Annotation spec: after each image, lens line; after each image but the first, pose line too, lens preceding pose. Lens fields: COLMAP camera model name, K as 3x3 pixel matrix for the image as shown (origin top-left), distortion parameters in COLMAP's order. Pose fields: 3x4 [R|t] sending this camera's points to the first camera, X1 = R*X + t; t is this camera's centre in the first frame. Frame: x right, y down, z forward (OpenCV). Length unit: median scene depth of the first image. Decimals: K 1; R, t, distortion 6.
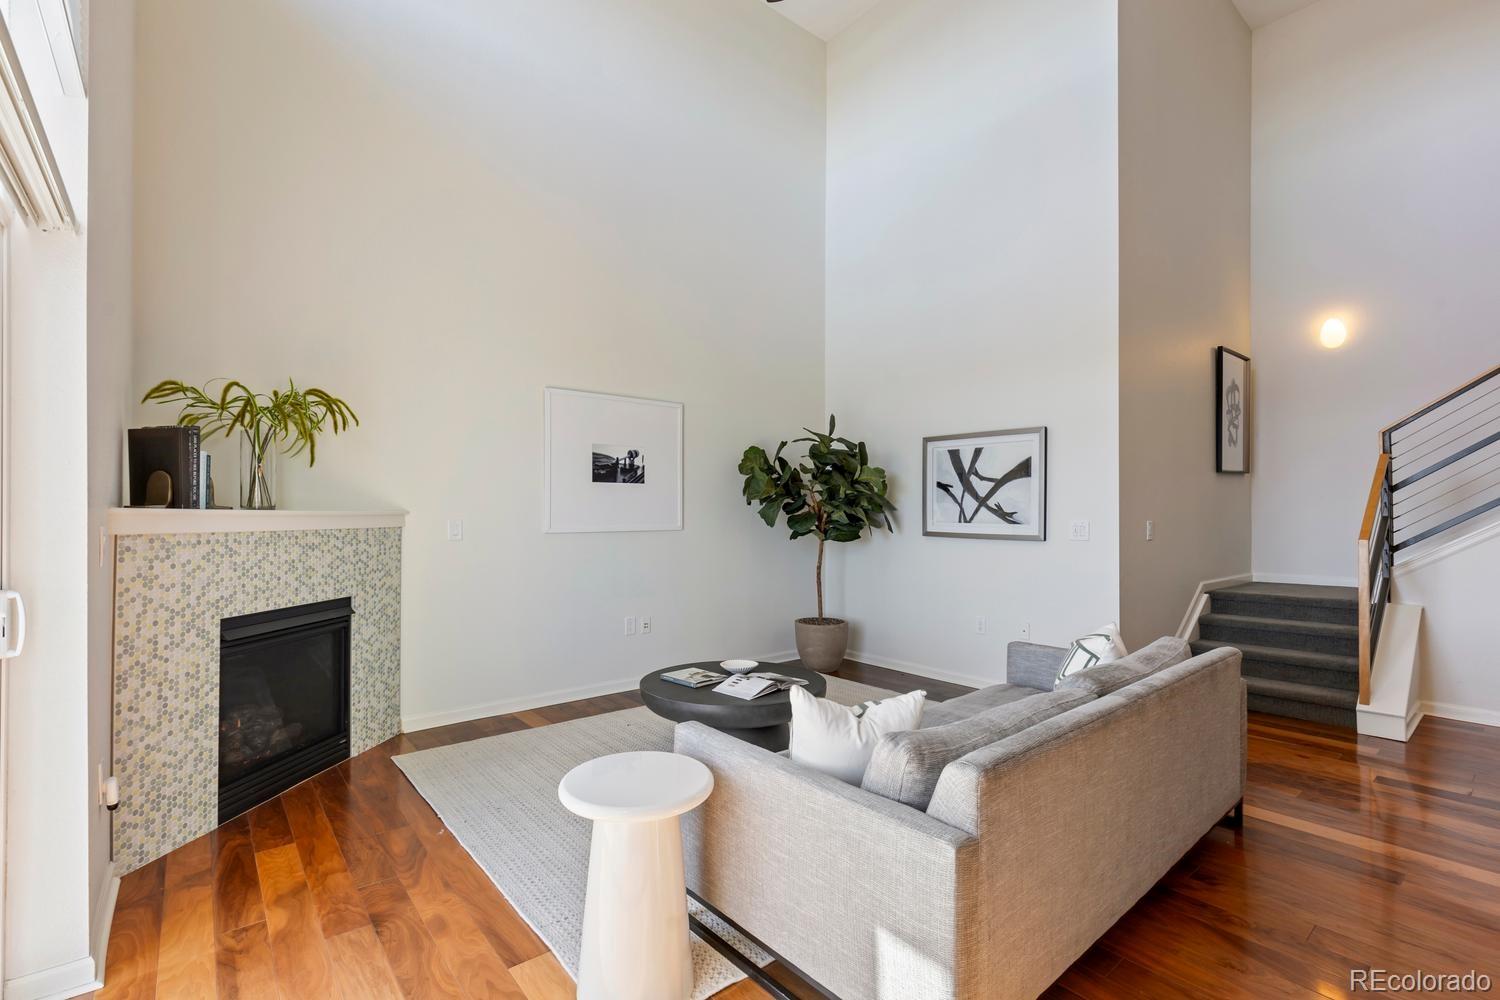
lens RADIAL K [[673.9, 0, 748.4], [0, 673.9, 513.9], [0, 0, 1]] dist [0.000951, -0.000147]
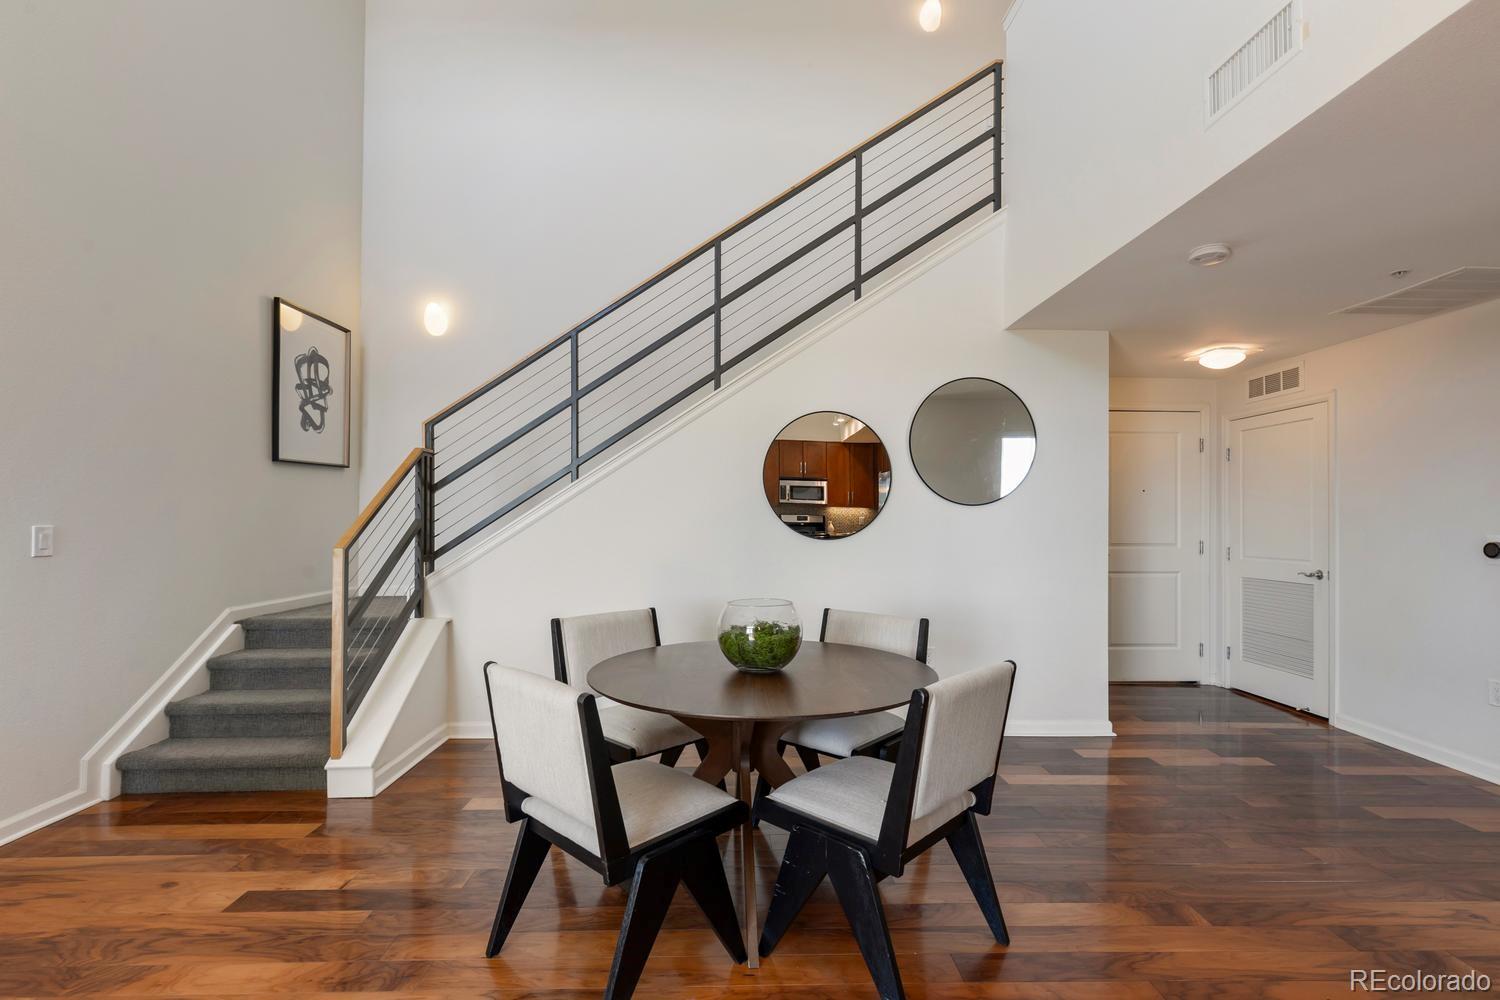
lens RADIAL K [[678.6, 0, 754.0], [0, 678.6, 515.4], [0, 0, 1]] dist [0.000799, -0.000049]
pose [[0.609898, 0.009348, 0.792424, 0.490858], [-0.006260, 0.999956, -0.006978, 0.002098], [-0.792455, -0.000705, 0.609930, 0.114368]]
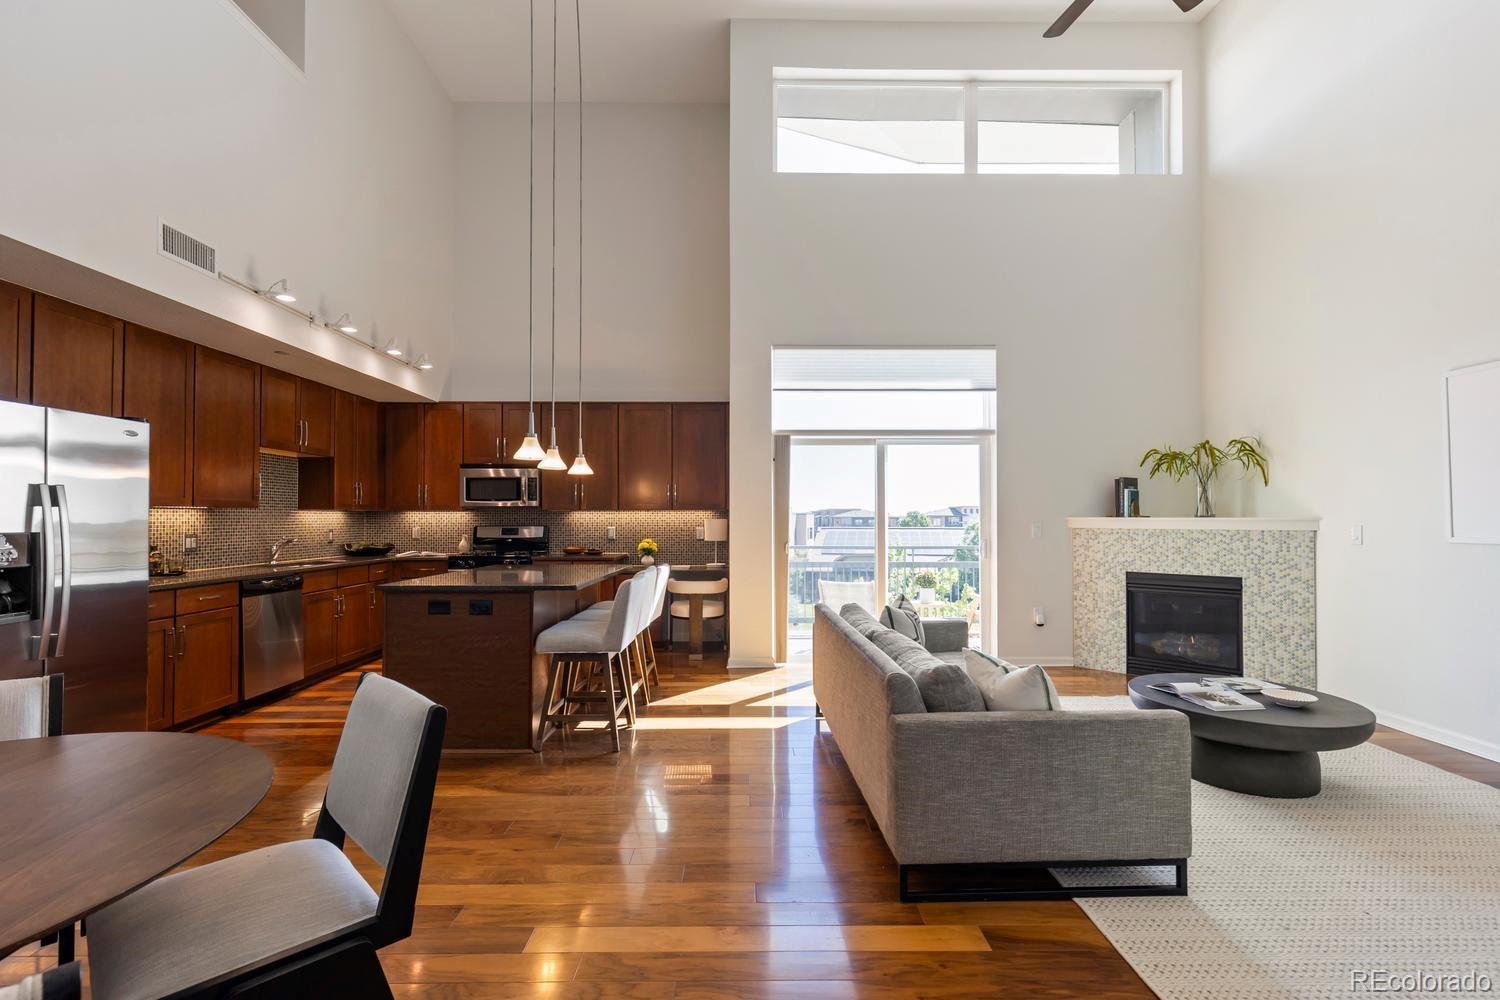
lens RADIAL K [[667.8, 0, 750.4], [0, 667.8, 508.8], [0, 0, 1]] dist [0.002738, -0.000006]
pose [[-0.625842, -0.012248, -0.779854, 0.881774], [-0.001014, 0.999889, -0.014889, -0.000656], [0.779949, -0.008527, -0.625785, 0.814161]]
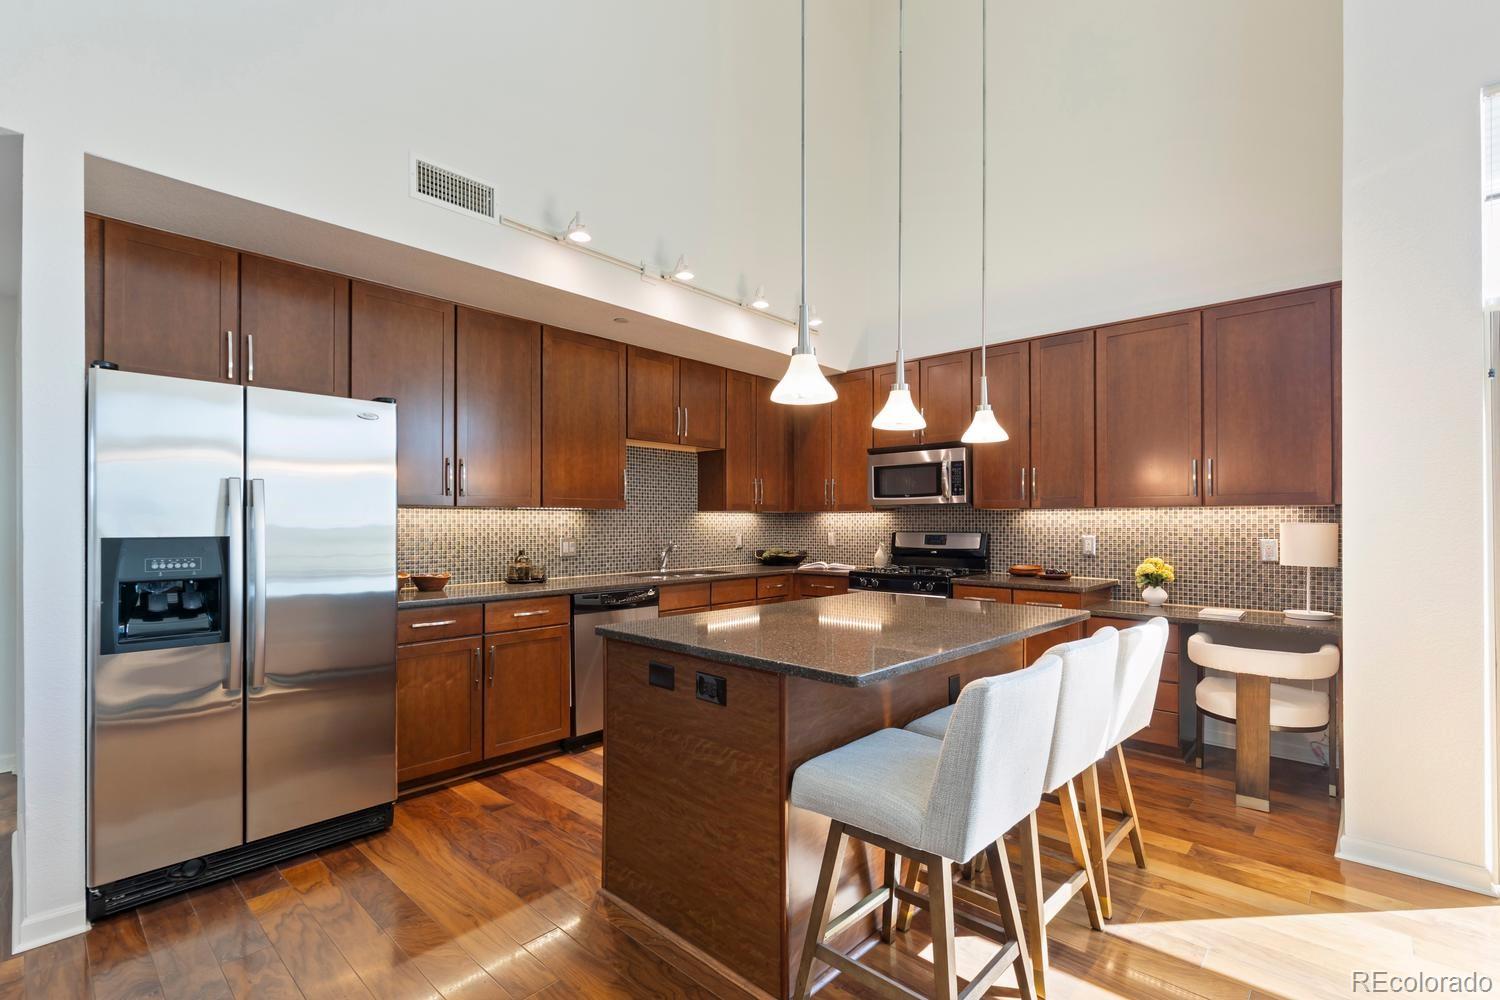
lens RADIAL K [[673.4, 0, 753.2], [0, 673.4, 517.7], [0, 0, 1]] dist [0.002177, -0.000387]
pose [[-0.990306, -0.003504, -0.138856, 0.494242], [-0.002703, 0.999979, -0.005959, 0.000321], [0.138874, -0.005526, -0.990295, 0.488652]]
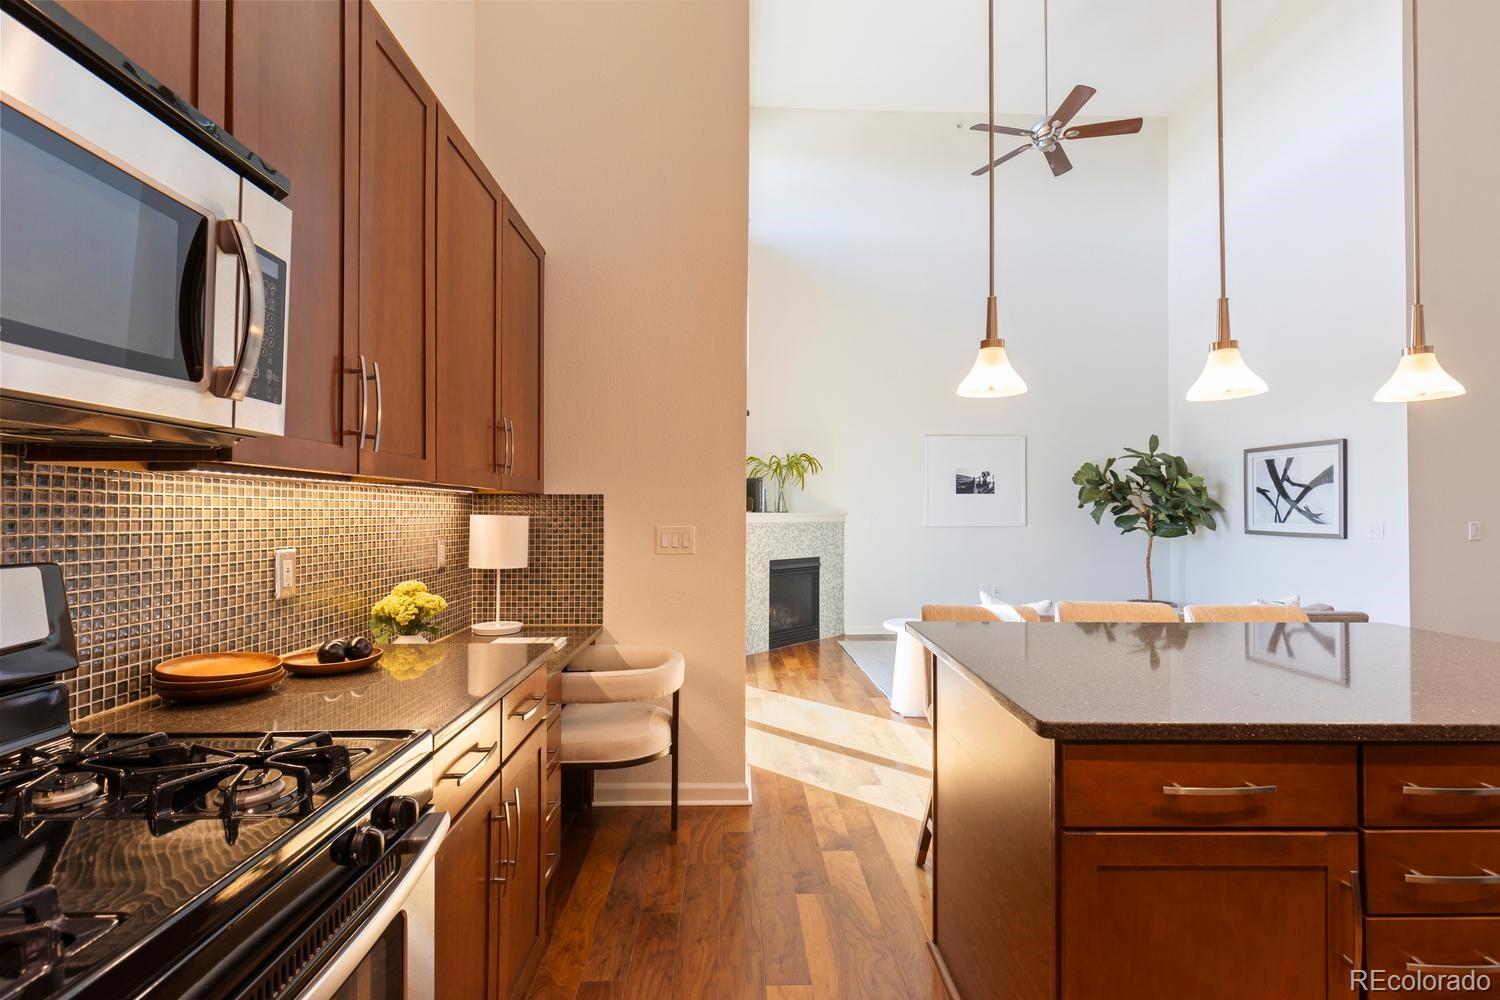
lens RADIAL K [[670.8, 0, 750.0], [0, 670.8, 500.0], [0, 0, 1]] dist [0.003497, -0.000032]
pose [[0.793619, -0.012452, -0.608288, 0.331890], [-0.000637, 0.999773, -0.021297, -0.000604], [0.608415, 0.017289, 0.793431, -0.510740]]
